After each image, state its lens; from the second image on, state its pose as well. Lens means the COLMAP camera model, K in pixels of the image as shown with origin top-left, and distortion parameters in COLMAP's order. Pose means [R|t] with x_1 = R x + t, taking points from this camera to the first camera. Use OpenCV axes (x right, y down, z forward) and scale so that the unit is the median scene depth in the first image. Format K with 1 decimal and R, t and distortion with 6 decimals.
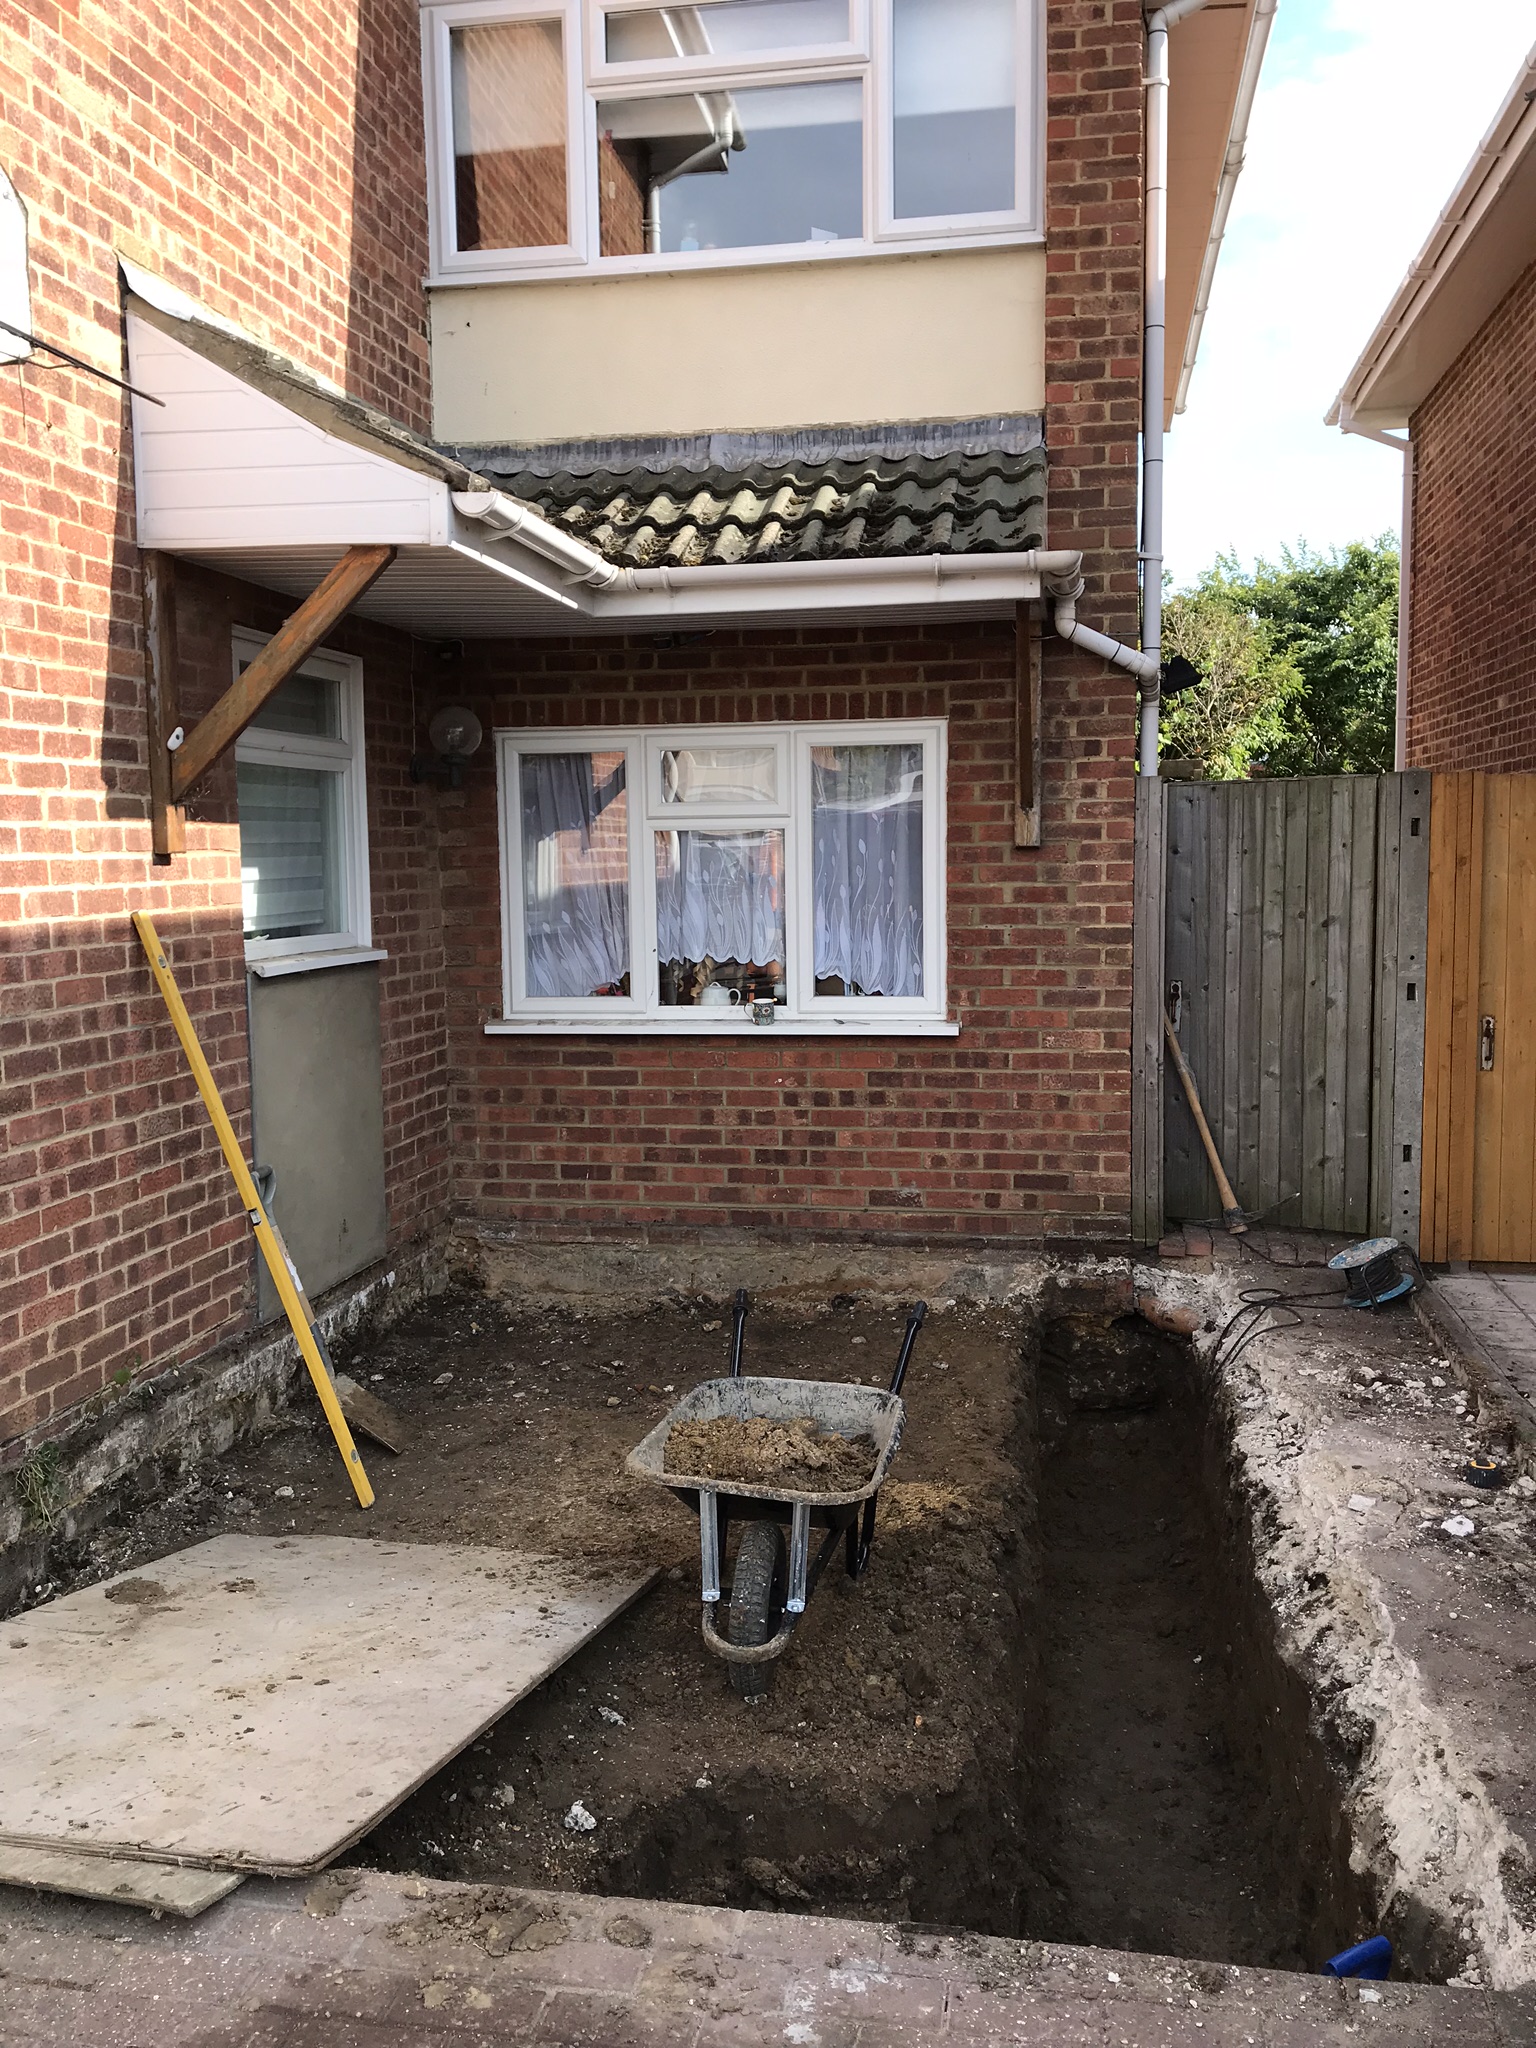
lens RADIAL K [[1657.1, 0, 758.8], [0, 1657.1, 1032.0], [0, 0, 1]] dist [0.029967, -0.009156]
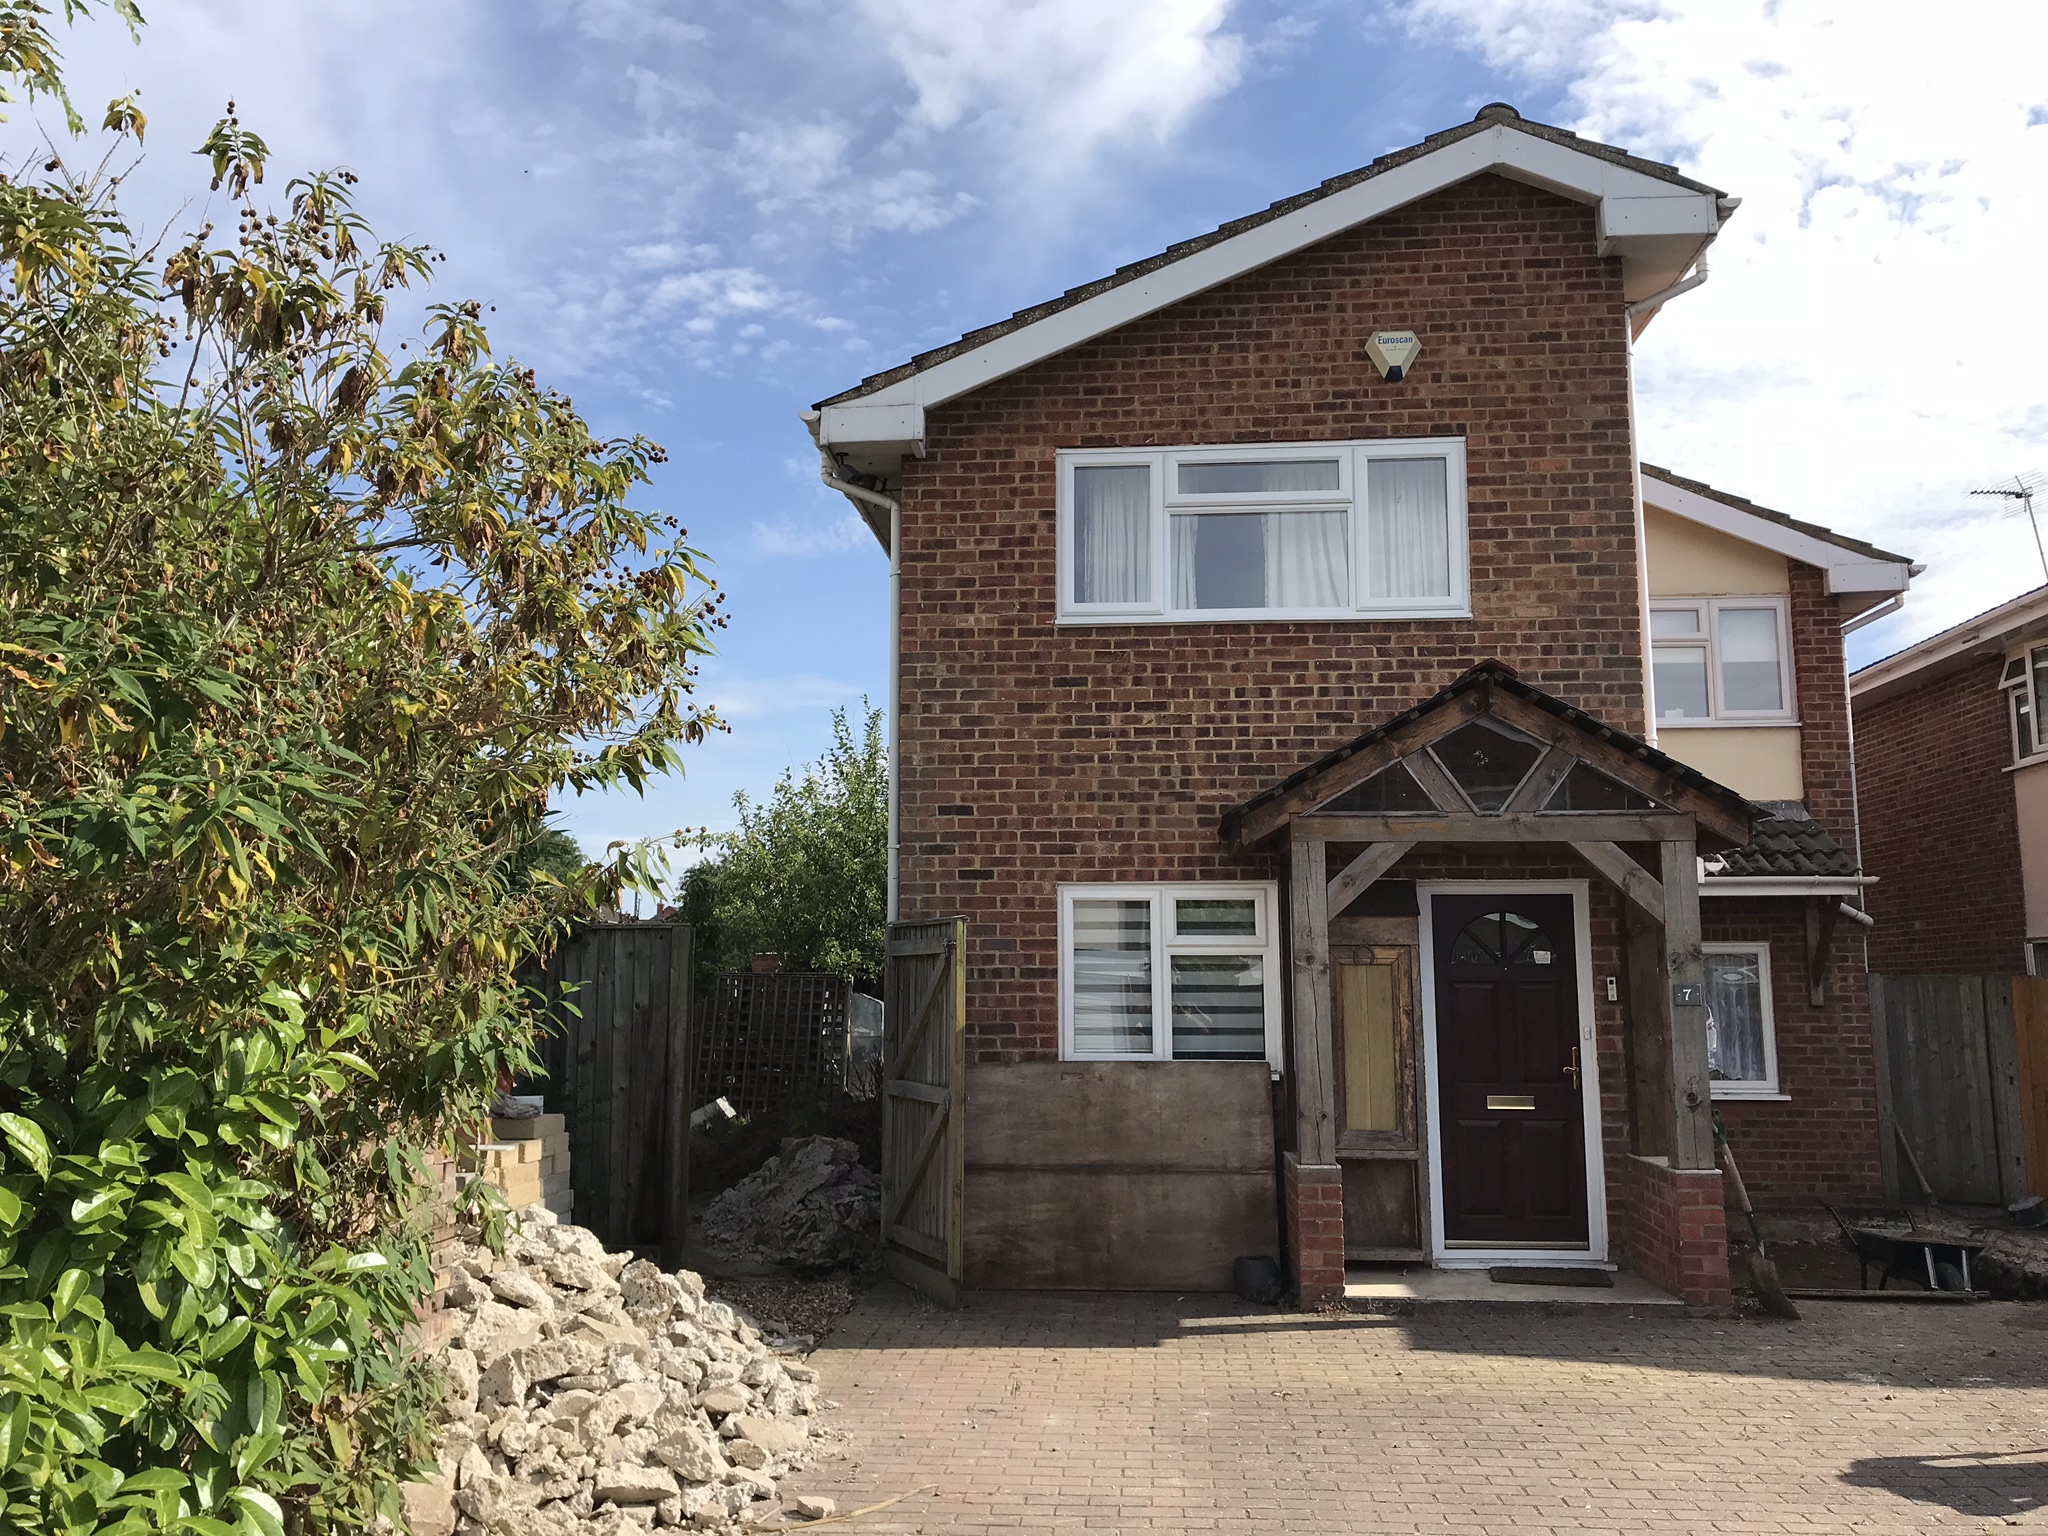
lens RADIAL K [[1657.1, 0, 1020.7], [0, 1657.1, 777.1], [0, 0, 1]] dist [0.029967, -0.009156]
pose [[0.993437, 0.031446, 0.109975, -1.031972], [-0.004615, 0.971704, -0.236158, 0.102321], [-0.114289, 0.234100, 0.965471, -0.921653]]
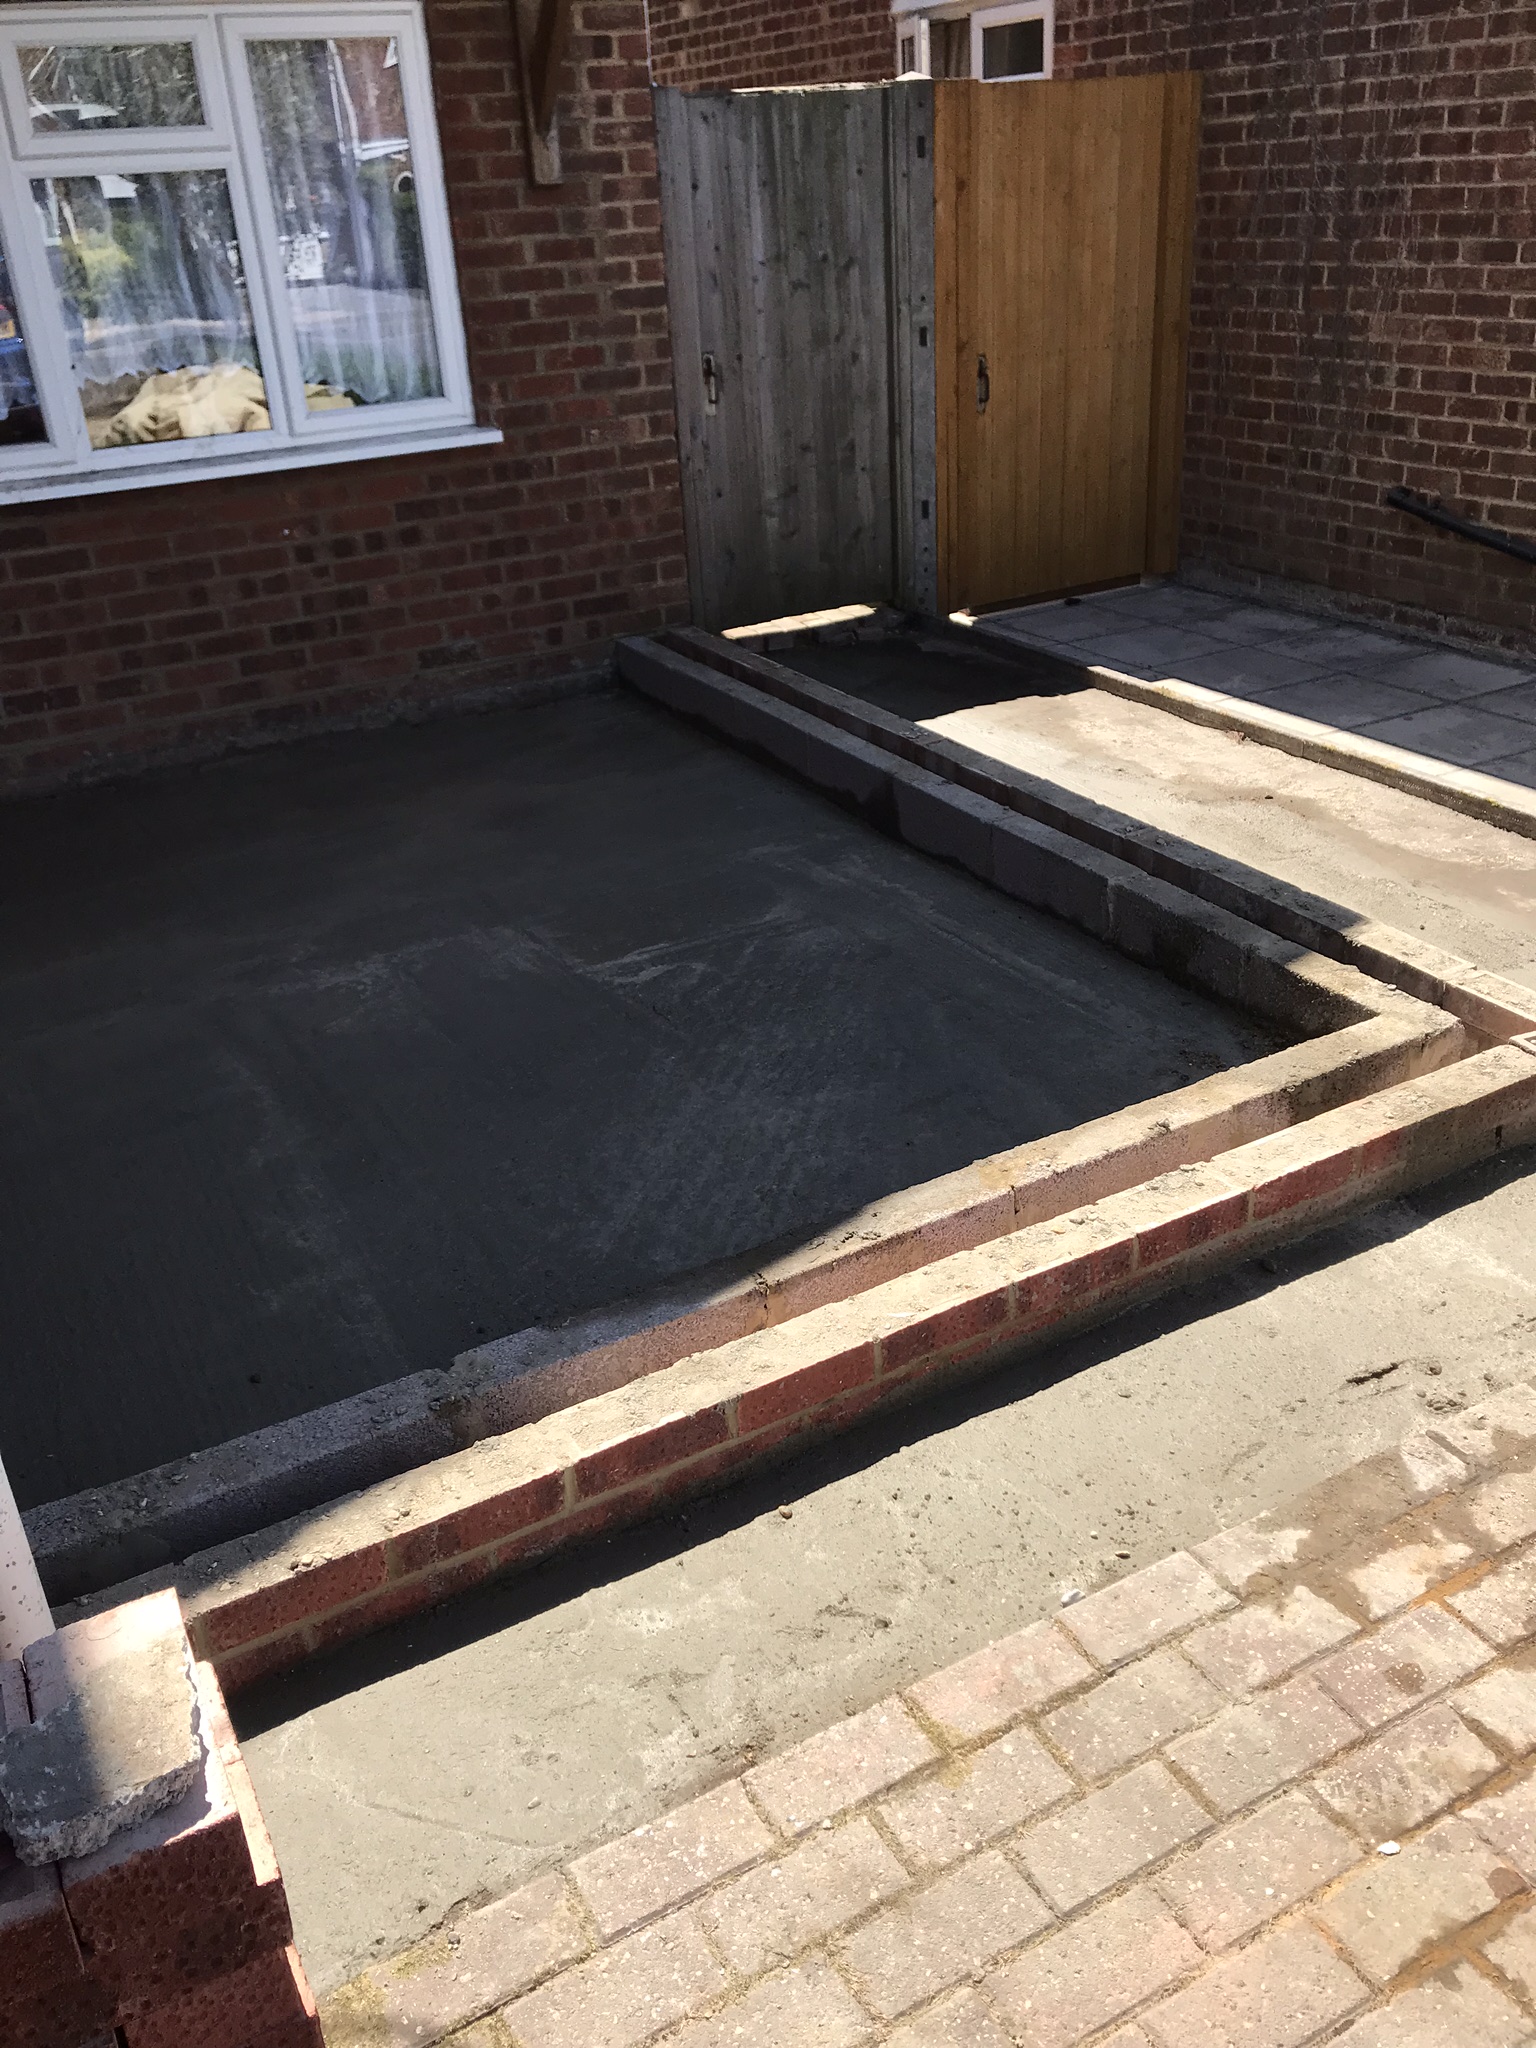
lens RADIAL K [[1657.1, 0, 747.9], [0, 1657.1, 969.1], [0, 0, 1]] dist [0.029967, -0.009156]
pose [[0.772695, -0.298626, 0.560147, -0.326122], [0.108969, 0.931733, 0.346410, -0.026648], [-0.625355, -0.206631, 0.752486, 0.248168]]
